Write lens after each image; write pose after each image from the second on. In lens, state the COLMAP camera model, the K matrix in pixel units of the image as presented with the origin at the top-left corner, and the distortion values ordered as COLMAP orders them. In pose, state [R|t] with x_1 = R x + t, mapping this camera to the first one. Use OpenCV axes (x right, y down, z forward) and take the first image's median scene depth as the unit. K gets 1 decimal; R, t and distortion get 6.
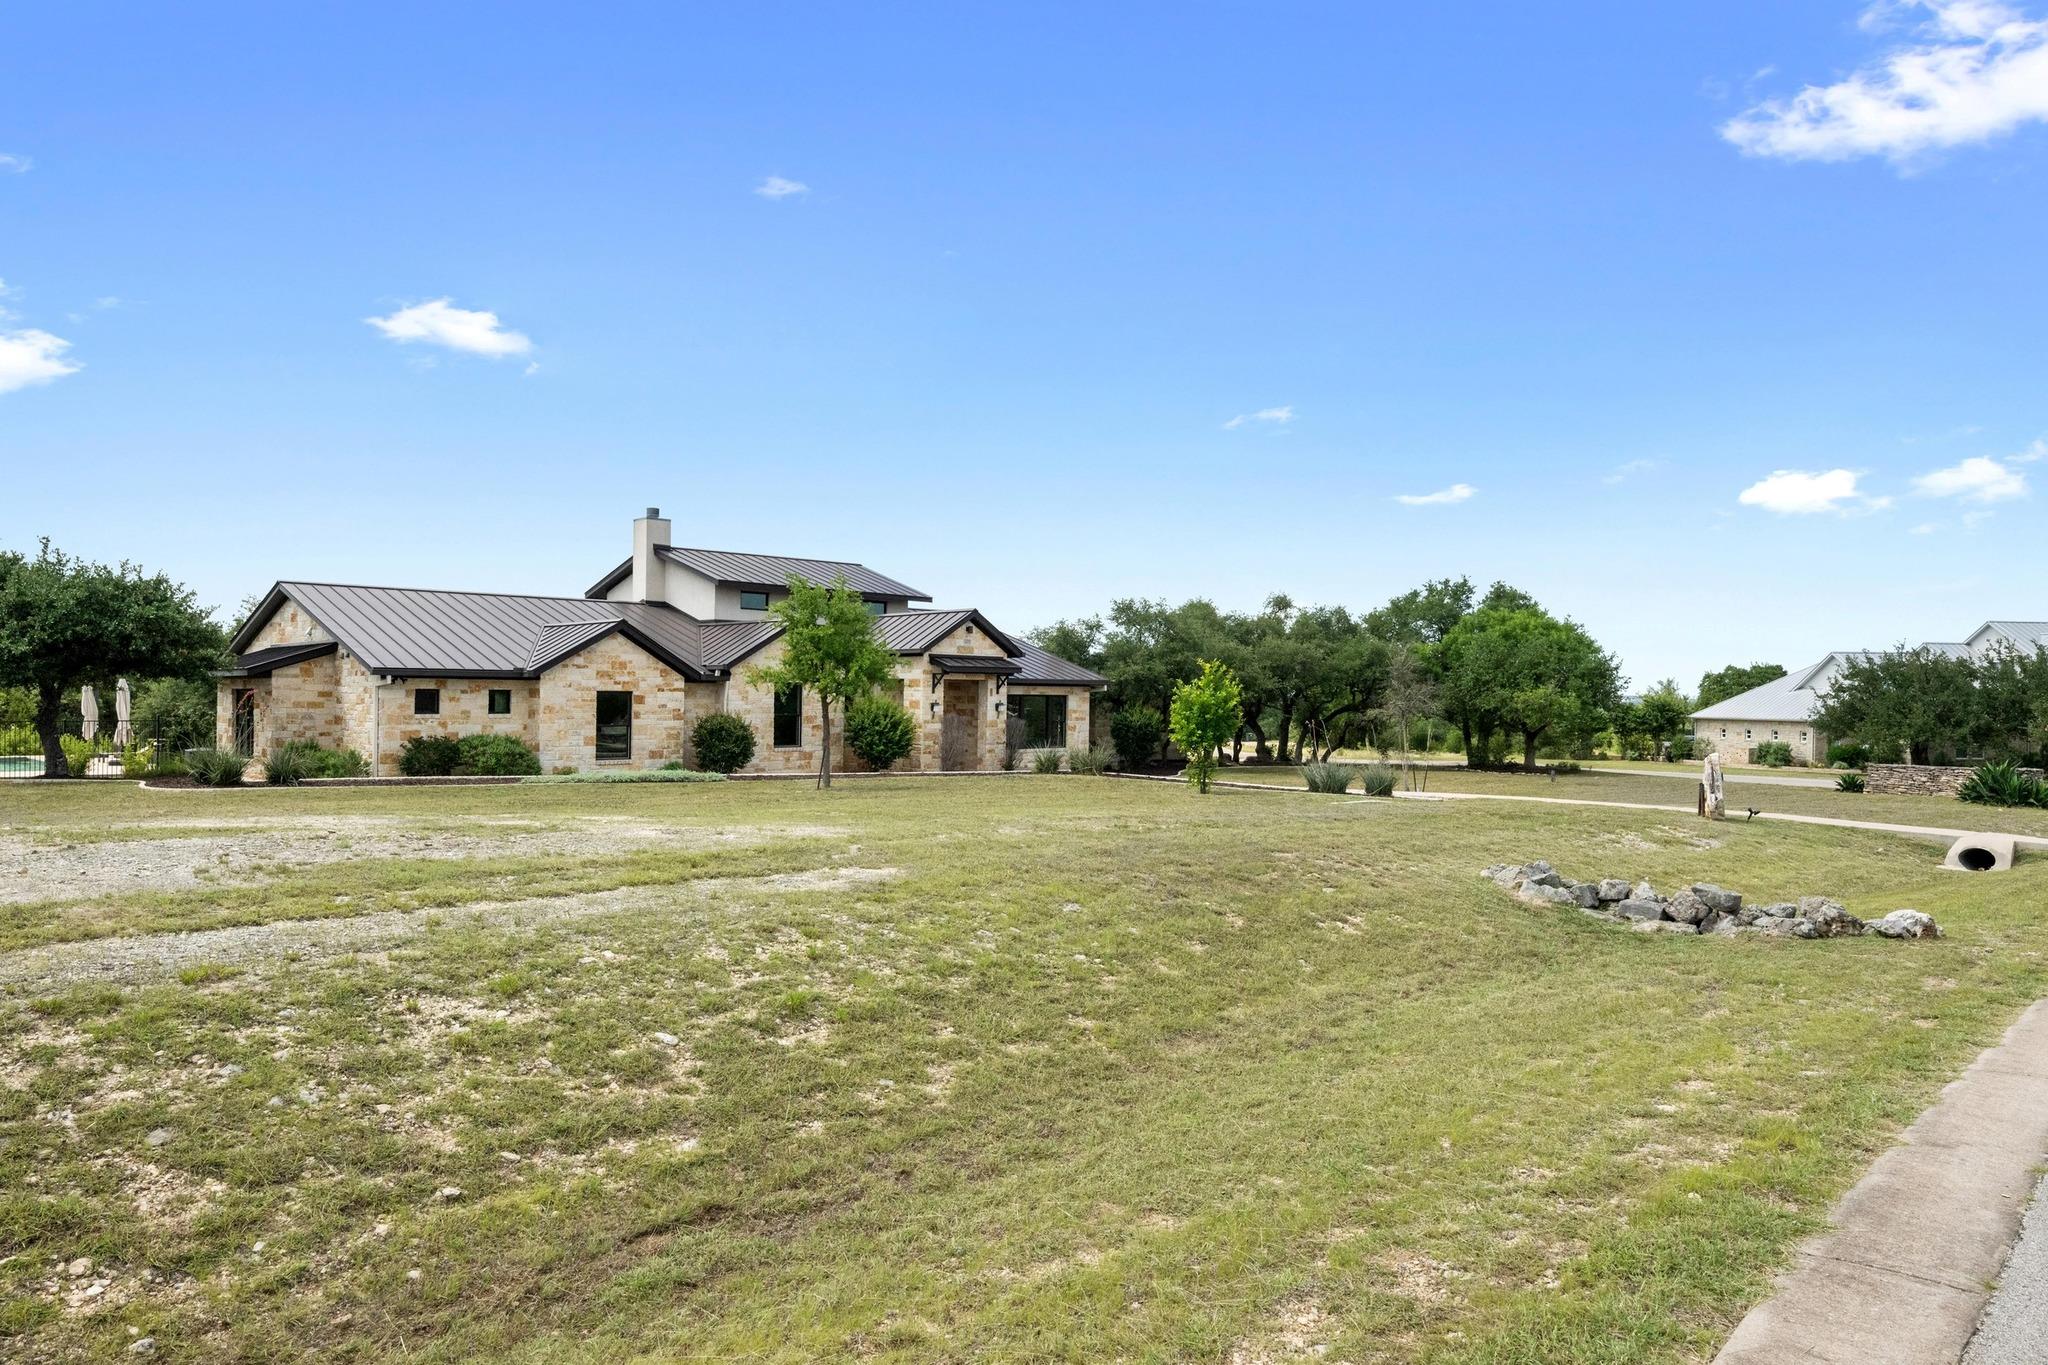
lens RADIAL K [[1298.9, 0, 1023.6], [0, 1298.9, 685.6], [0, 0, 1]] dist [0.000793, 0.000052]
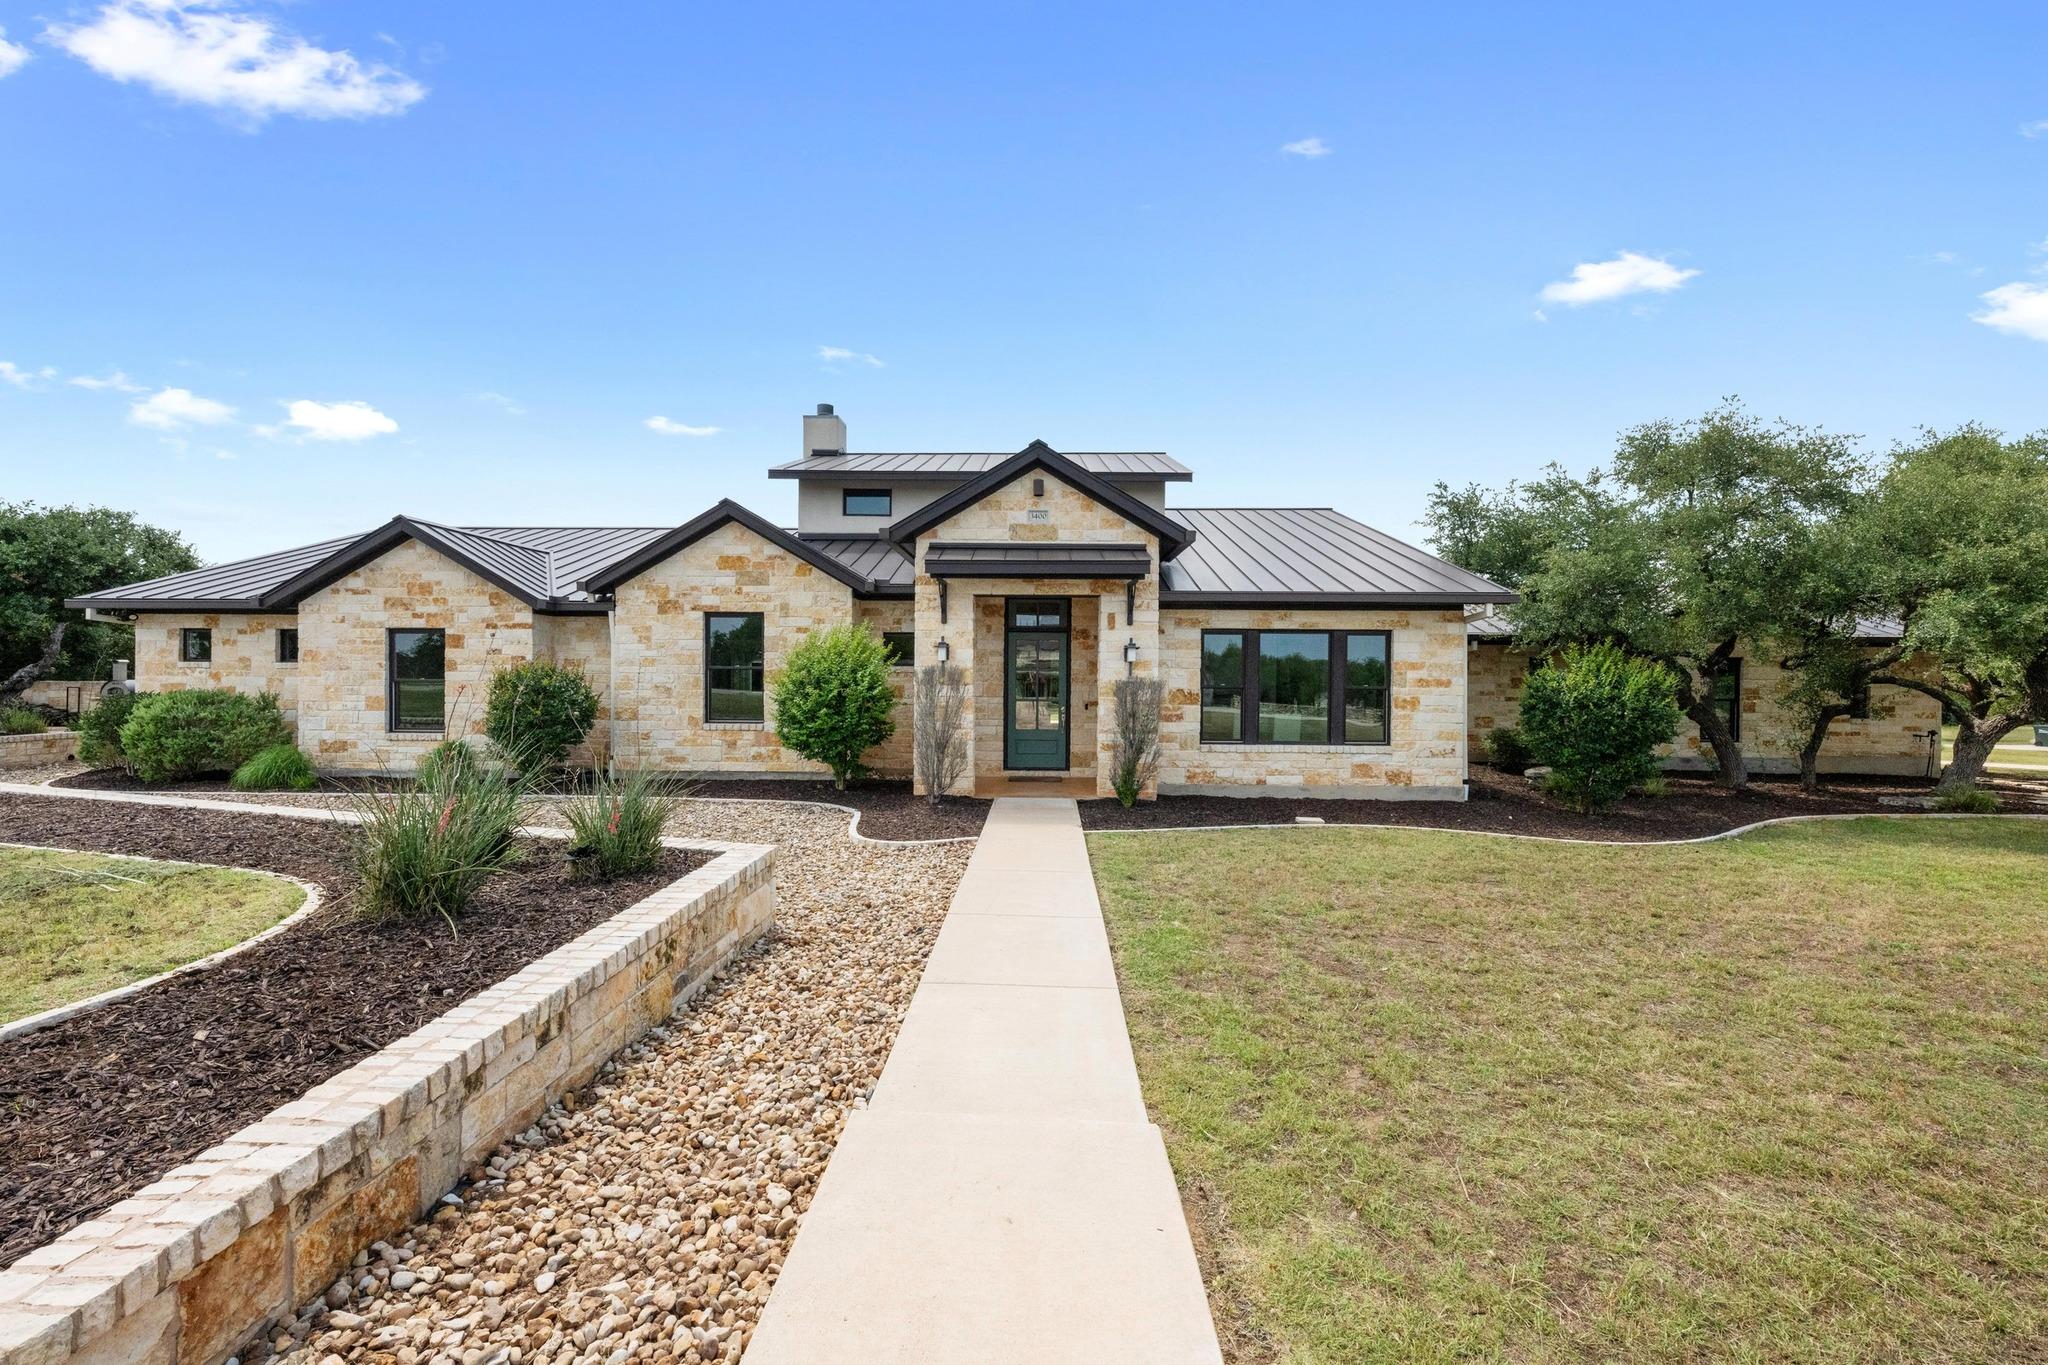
lens RADIAL K [[881.7, 0, 1029.1], [0, 881.7, 676.8], [0, 0, 1]] dist [-0.001913, 0.000099]
pose [[0.693459, 0.000813, -0.720496, 0.219052], [0.006121, 0.999957, 0.007020, 0.027395], [0.720470, -0.009278, 0.693424, 0.907926]]
